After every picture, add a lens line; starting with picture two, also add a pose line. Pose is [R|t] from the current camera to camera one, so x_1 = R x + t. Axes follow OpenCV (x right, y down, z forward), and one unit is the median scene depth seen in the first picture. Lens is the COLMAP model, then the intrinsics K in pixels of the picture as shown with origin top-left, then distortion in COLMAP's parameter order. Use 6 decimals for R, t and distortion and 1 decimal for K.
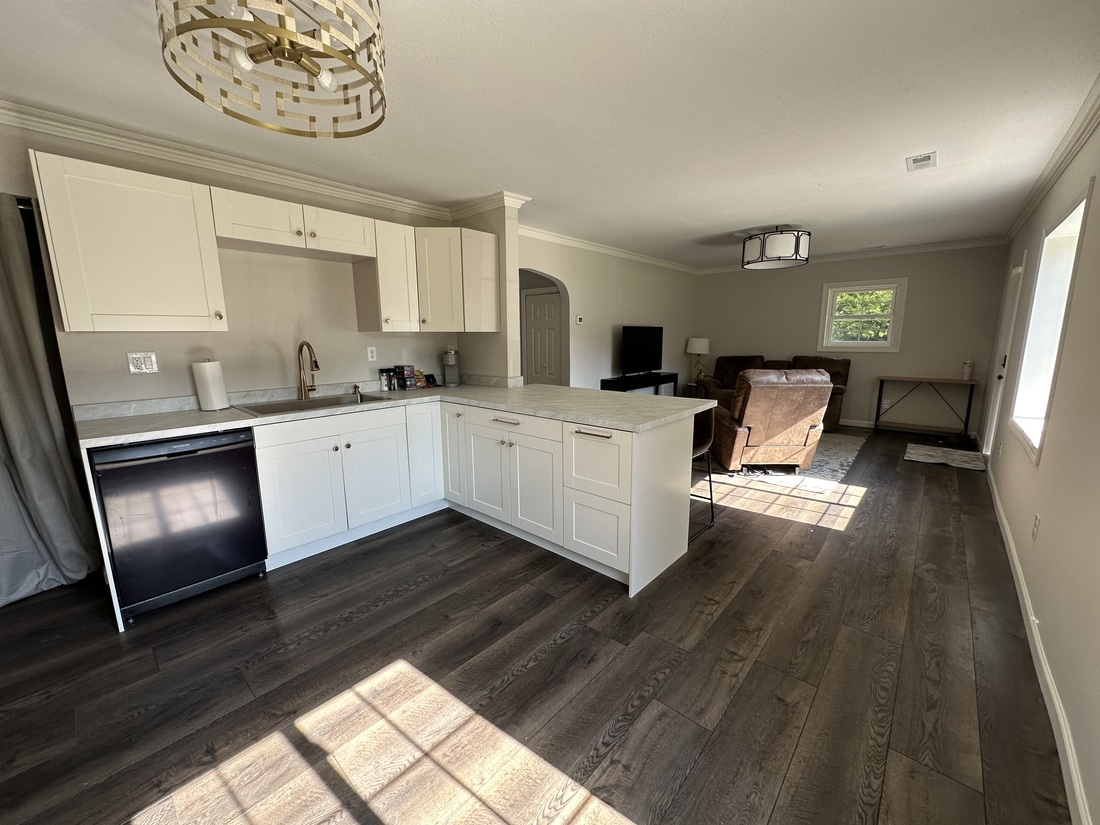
lens RADIAL K [[438.2, 0, 550.0], [0, 438.2, 412.5], [0, 0, 1]] dist [-0.001009, -0.000134]
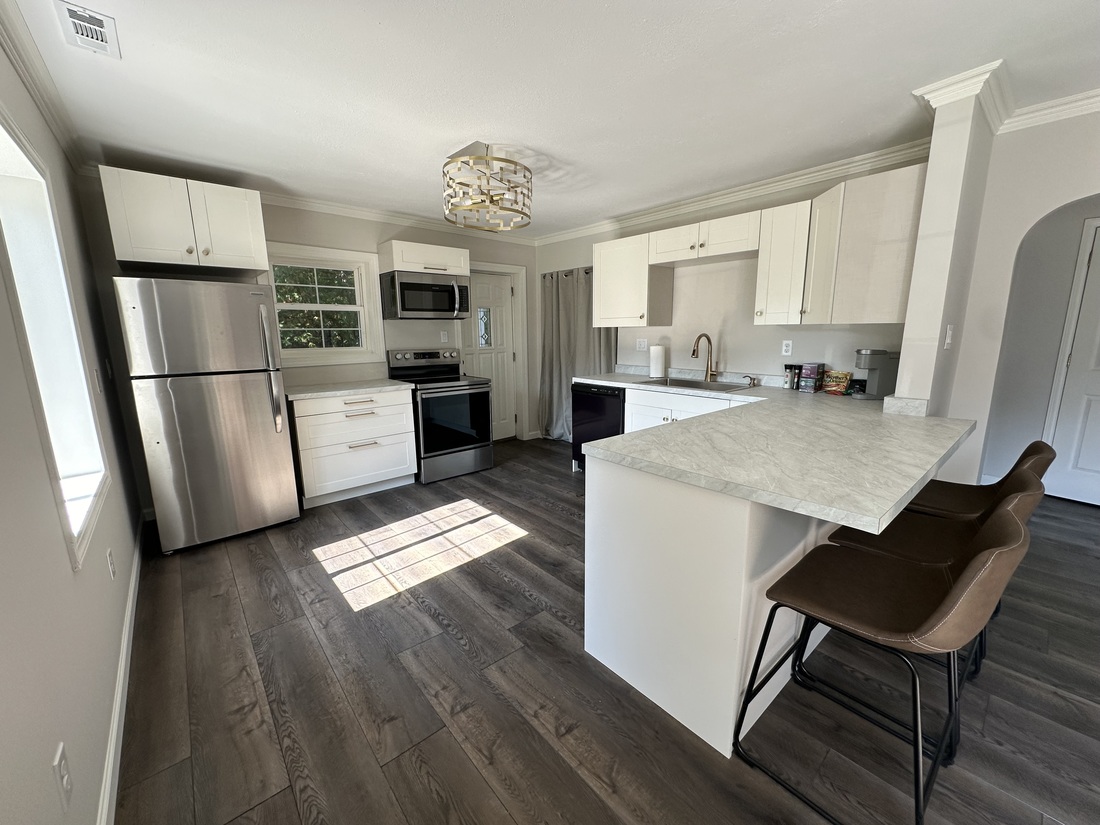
lens RADIAL K [[435.9, 0, 550.0], [0, 435.9, 412.5], [0, 0, 1]] dist [0.000190, 0.000110]
pose [[-0.126191, 0.192986, -0.973053, 0.849466], [-0.162051, 0.963708, 0.212148, -0.163953], [0.978681, 0.184455, -0.090337, 0.863500]]
